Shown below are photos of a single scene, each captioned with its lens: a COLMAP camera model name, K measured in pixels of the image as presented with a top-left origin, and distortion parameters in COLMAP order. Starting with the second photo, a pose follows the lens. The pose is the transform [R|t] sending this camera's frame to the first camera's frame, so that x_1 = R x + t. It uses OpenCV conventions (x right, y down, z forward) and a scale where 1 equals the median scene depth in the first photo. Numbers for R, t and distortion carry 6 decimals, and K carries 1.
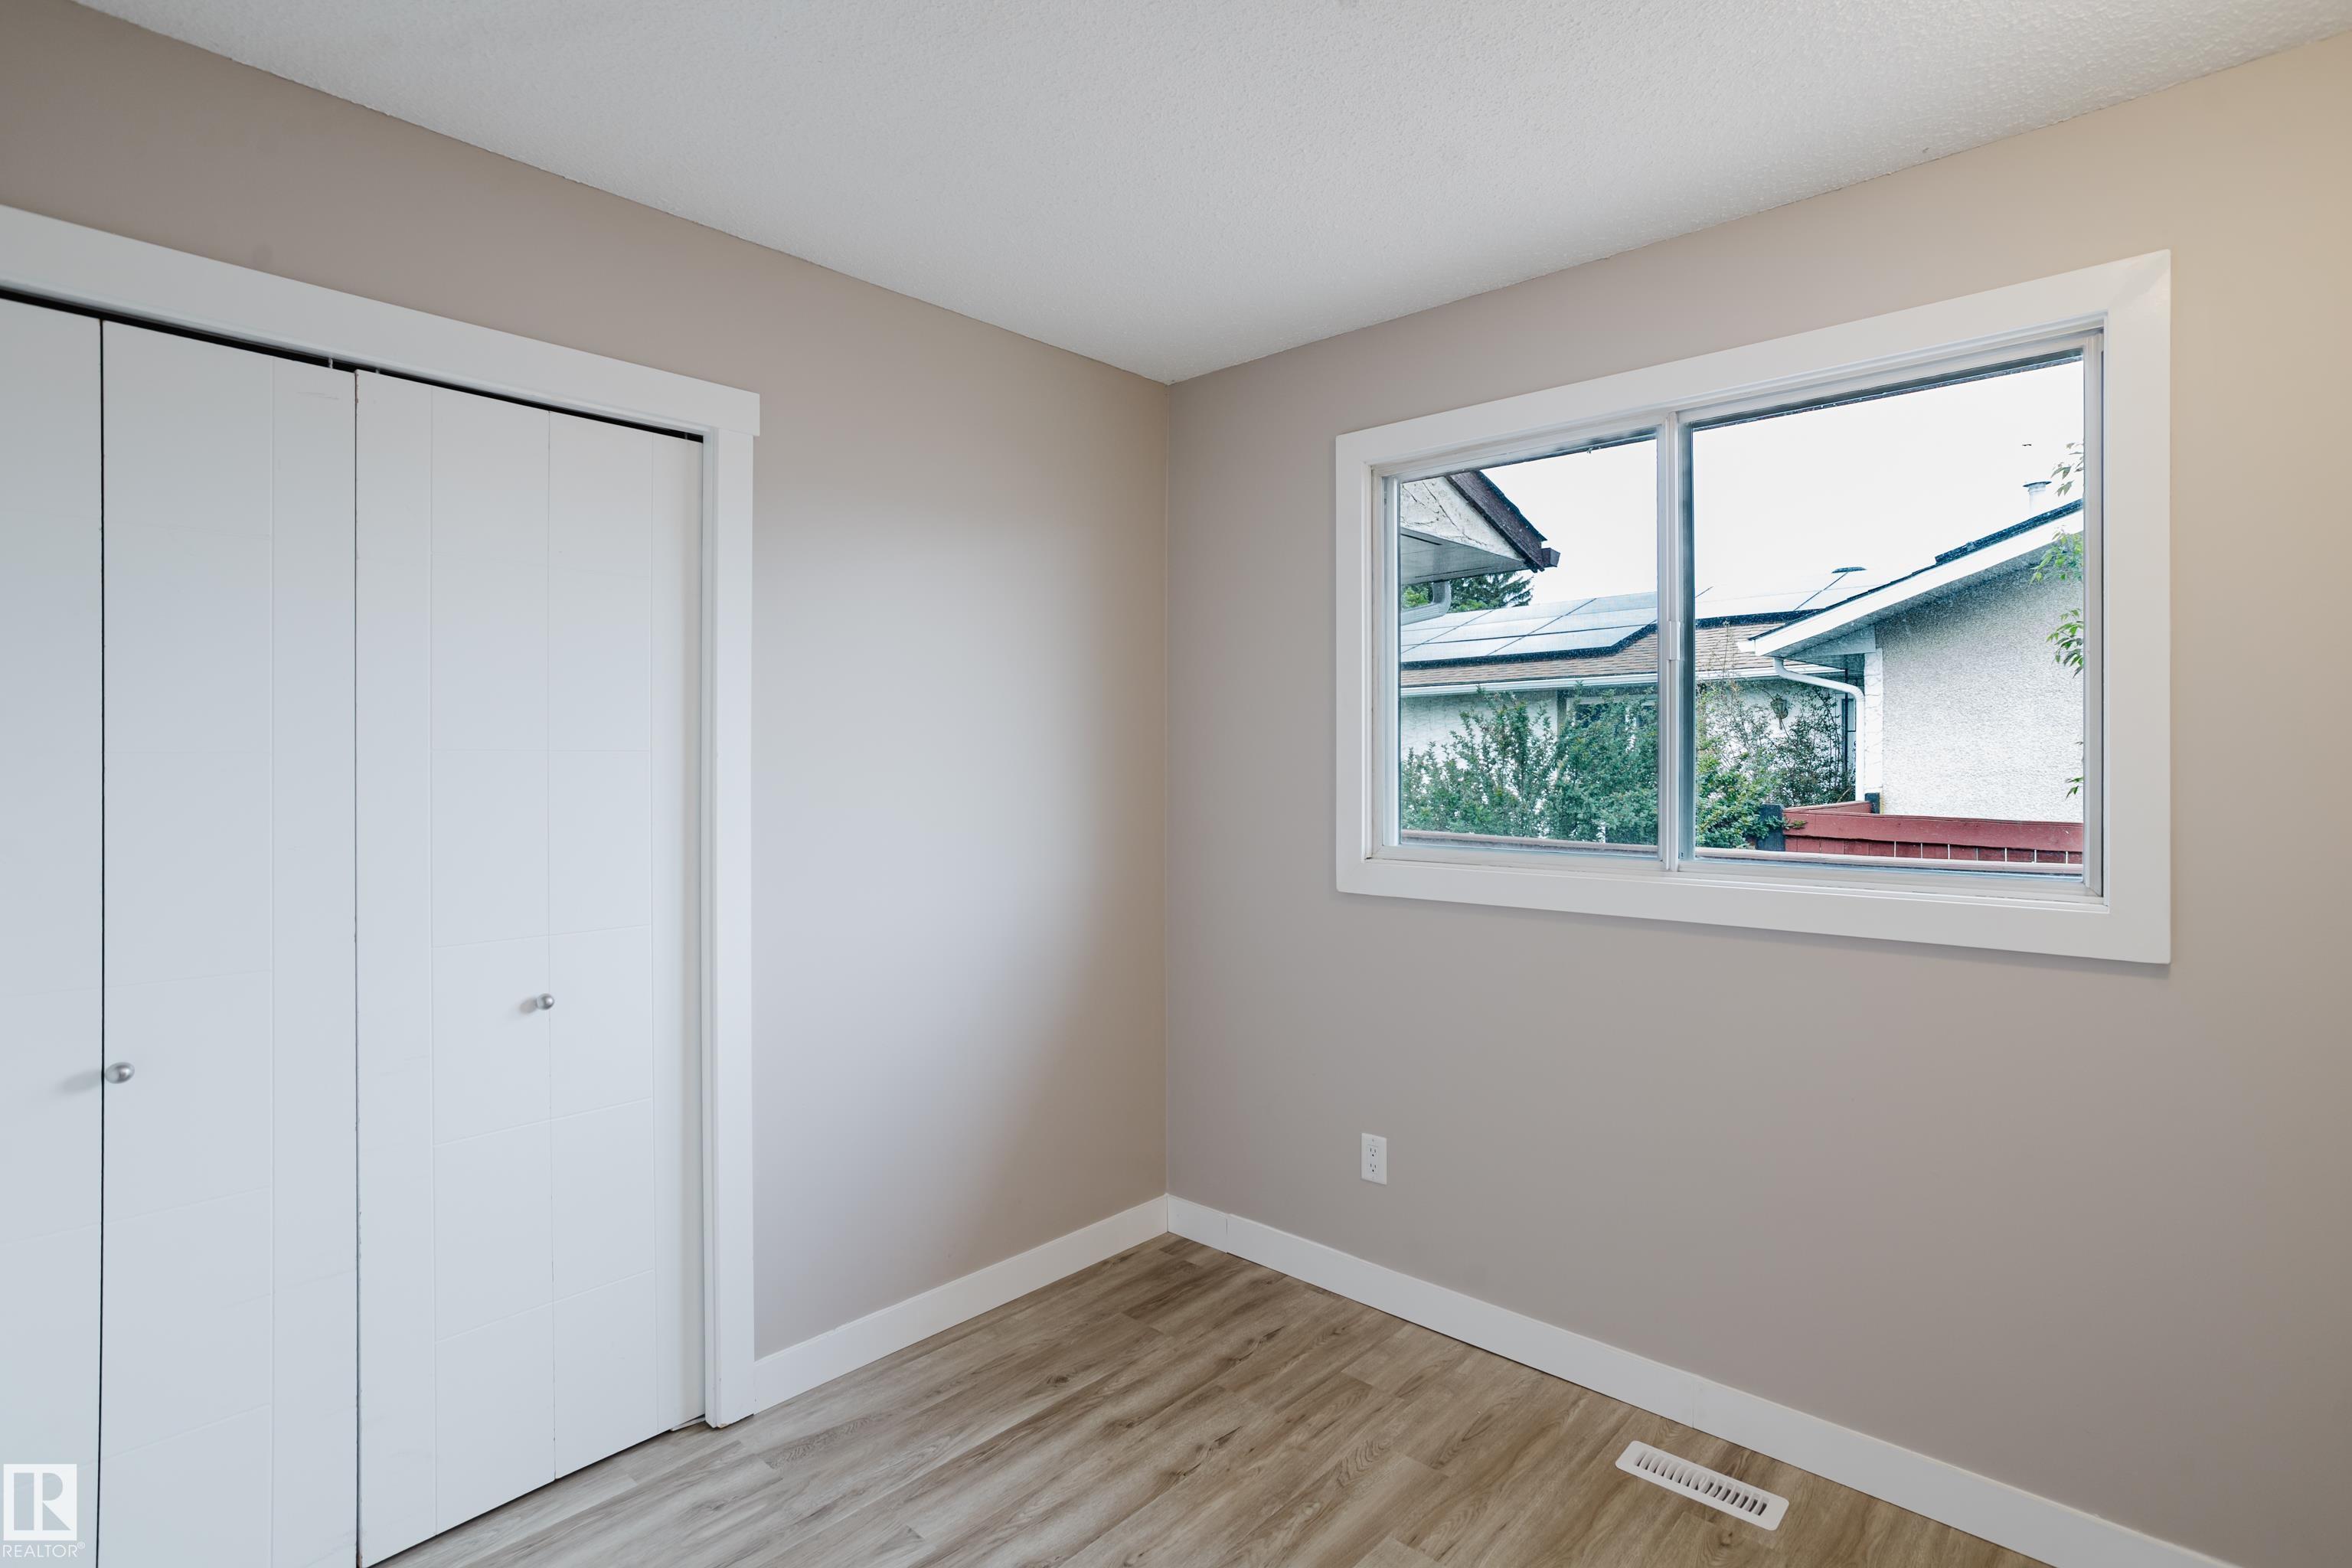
lens RADIAL K [[1139.2, 0, 1187.8], [0, 1139.2, 783.3], [0, 0, 1]] dist [-0.046600, 0.026812]
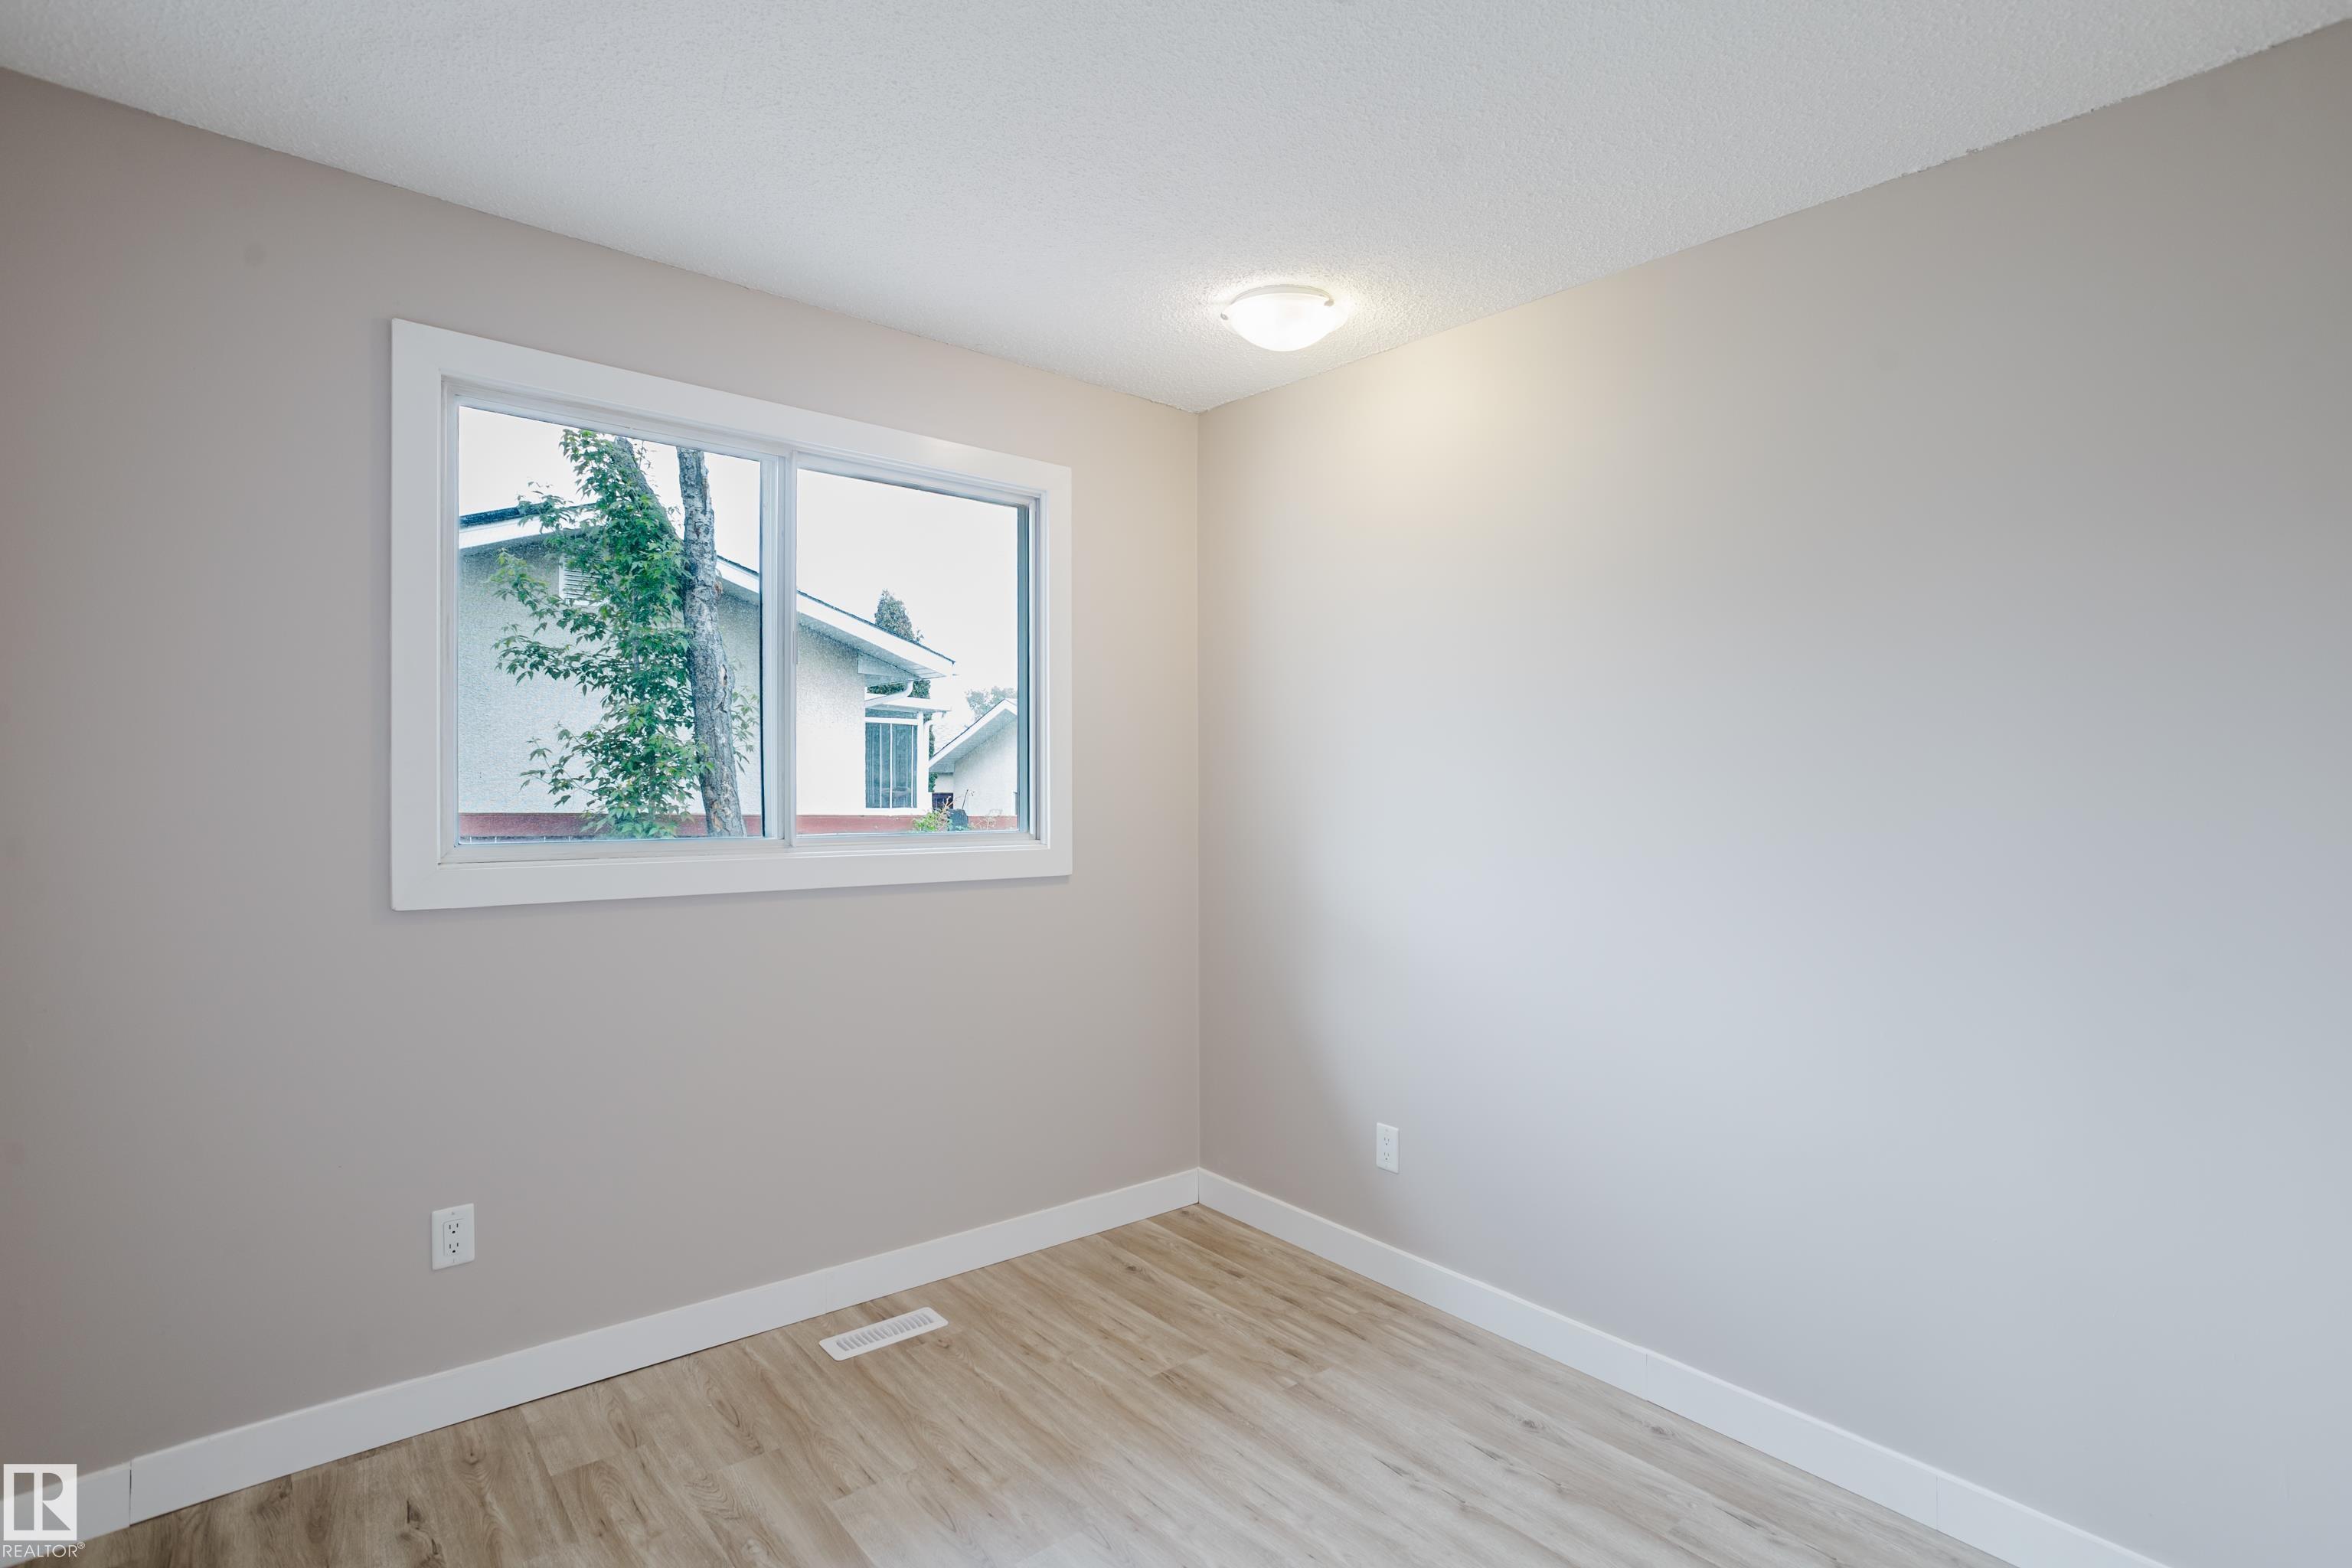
lens RADIAL K [[1139.2, 0, 1190.8], [0, 1139.2, 773.0], [0, 0, 1]] dist [-0.046600, 0.026812]
pose [[0.112986, 0.006524, 0.993575, -0.678035], [0.000766, 0.999978, -0.006653, 0.010634], [-0.993596, 0.001513, 0.112979, 0.468889]]
